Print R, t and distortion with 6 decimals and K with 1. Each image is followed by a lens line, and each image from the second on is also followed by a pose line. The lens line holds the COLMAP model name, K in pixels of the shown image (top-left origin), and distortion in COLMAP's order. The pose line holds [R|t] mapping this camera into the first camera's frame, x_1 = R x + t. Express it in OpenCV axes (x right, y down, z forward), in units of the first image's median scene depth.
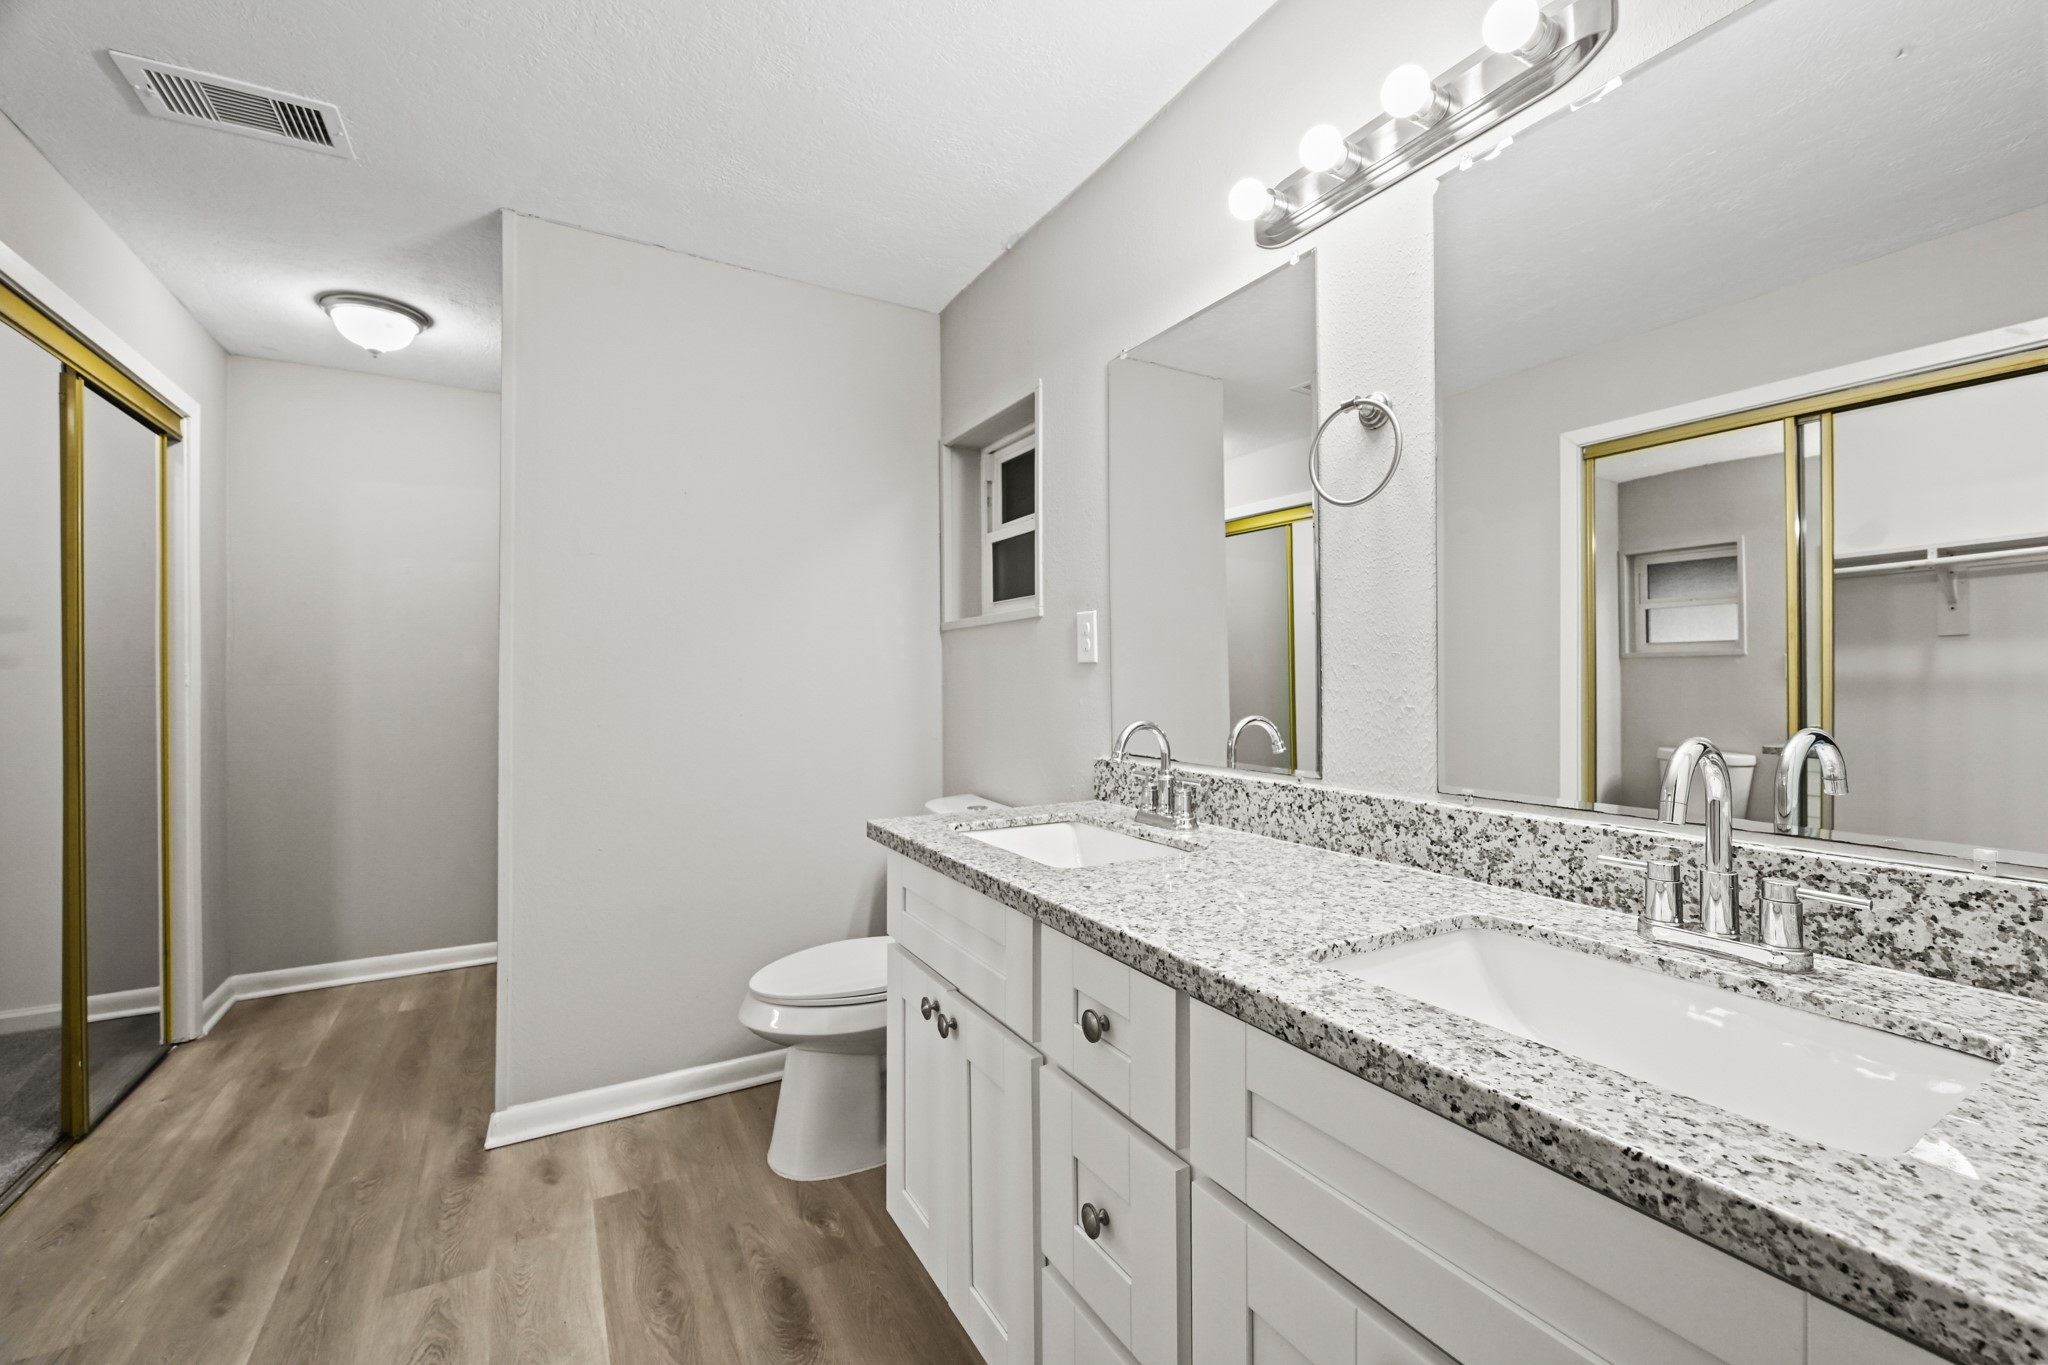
lens RADIAL K [[832.2, 0, 995.0], [0, 832.2, 669.6], [0, 0, 1]] dist [-0.001228, -0.000259]
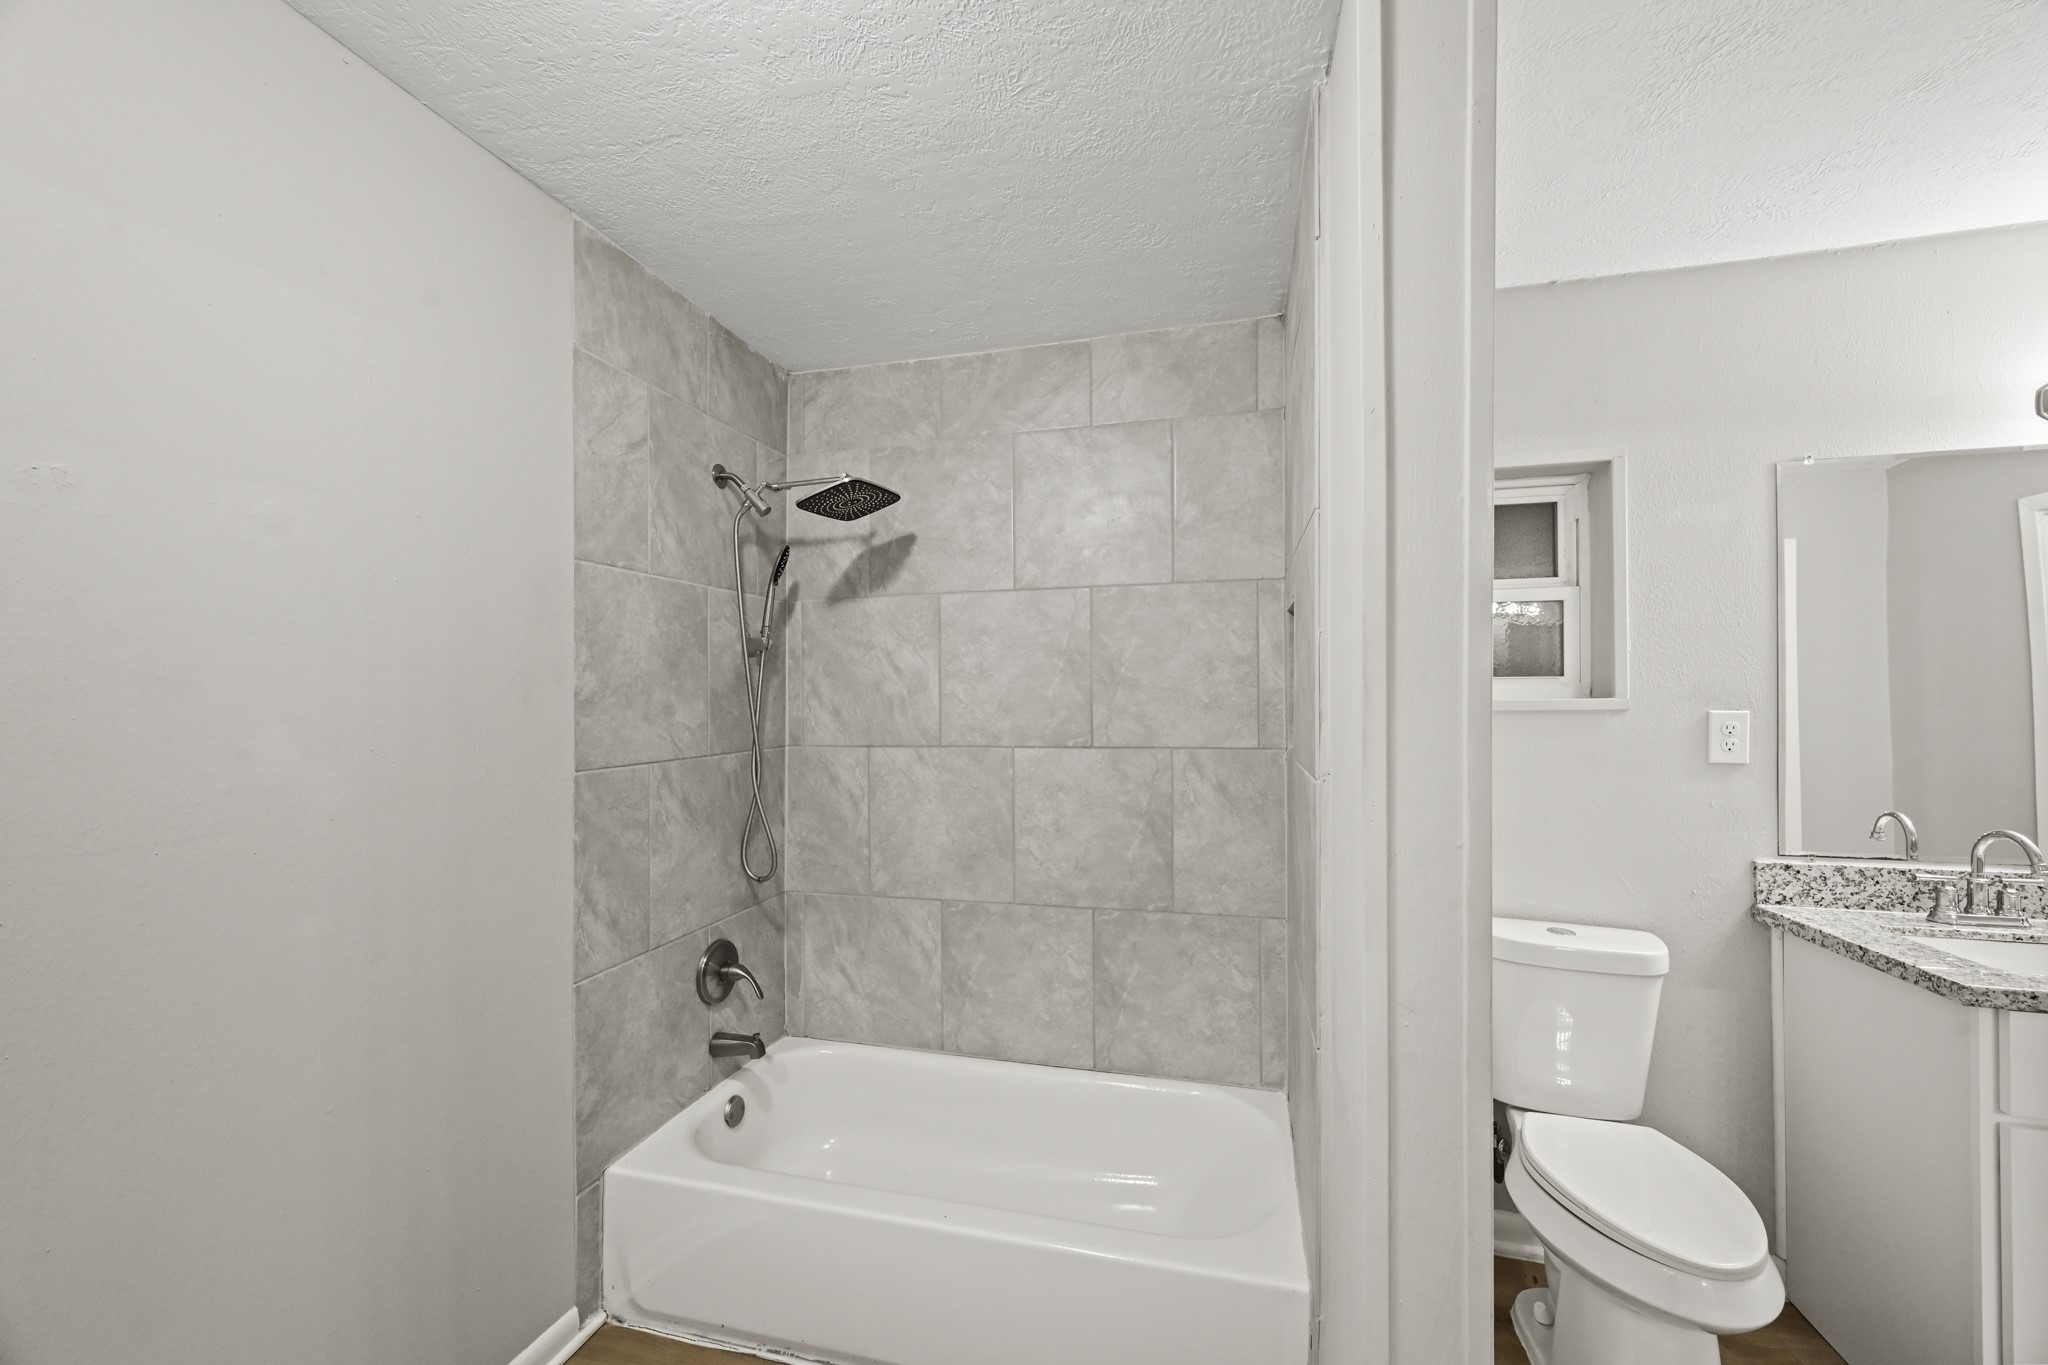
lens RADIAL K [[808.8, 0, 1021.2], [0, 808.8, 700.5], [0, 0, 1]] dist [0.000636, 0.000388]
pose [[0.702817, 0.010347, 0.711296, -1.271565], [-0.008788, 0.999944, -0.005863, -0.077516], [-0.711317, -0.002130, 0.702868, 1.020740]]
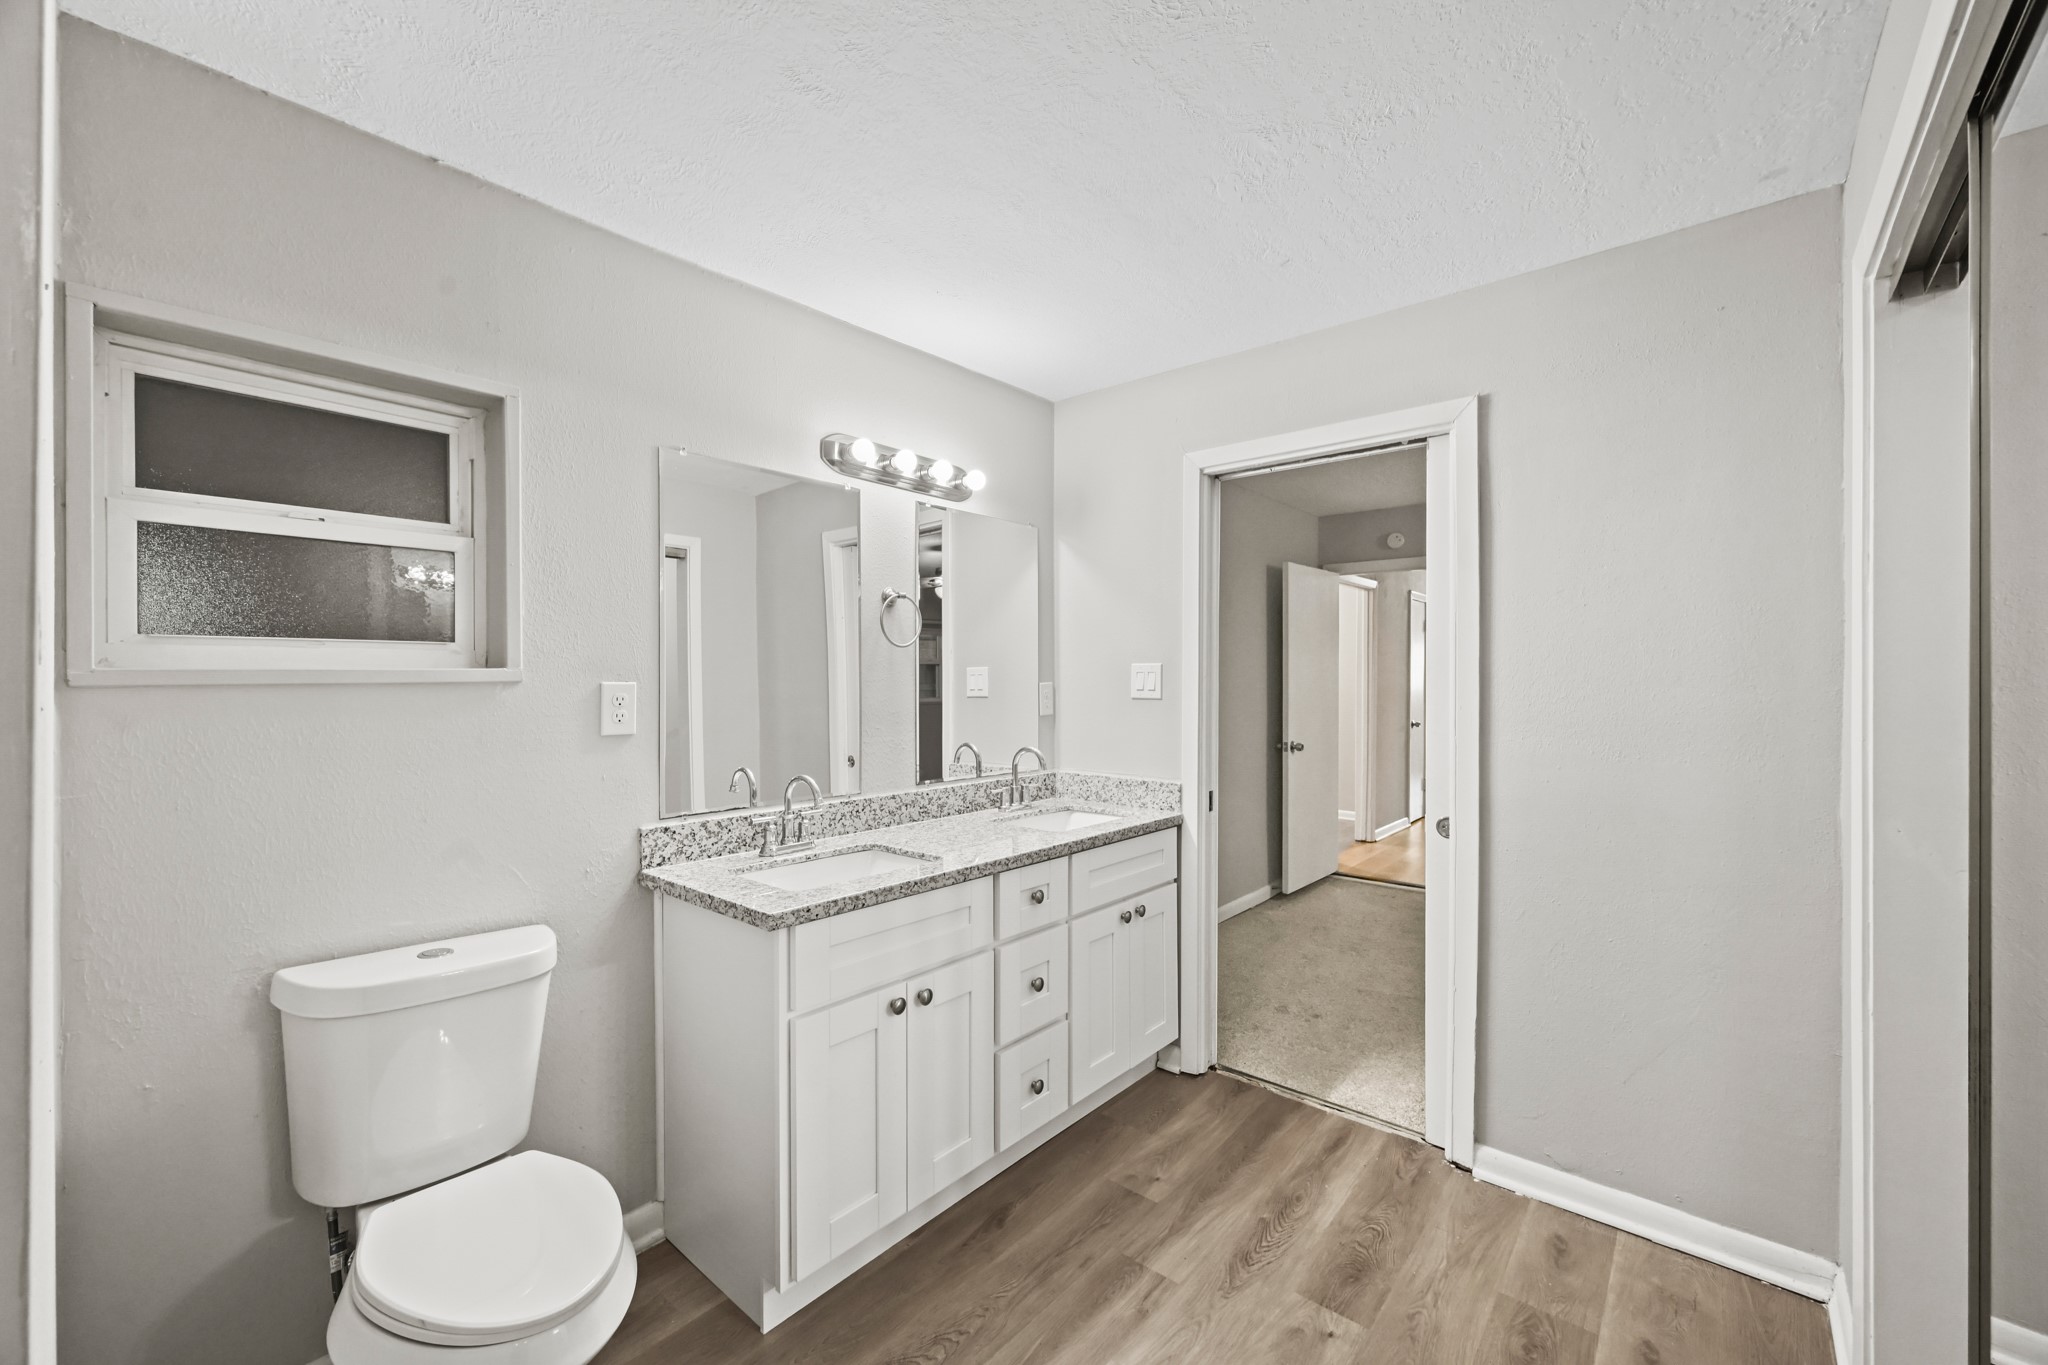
lens RADIAL K [[805.9, 0, 1021.3], [0, 805.9, 688.7], [0, 0, 1]] dist [0.000552, 0.000240]
pose [[-0.327182, -0.000061, 0.944961, -1.037431], [-0.001204, 0.999999, -0.000352, -0.070414], [-0.944960, -0.001253, -0.327182, 0.954263]]
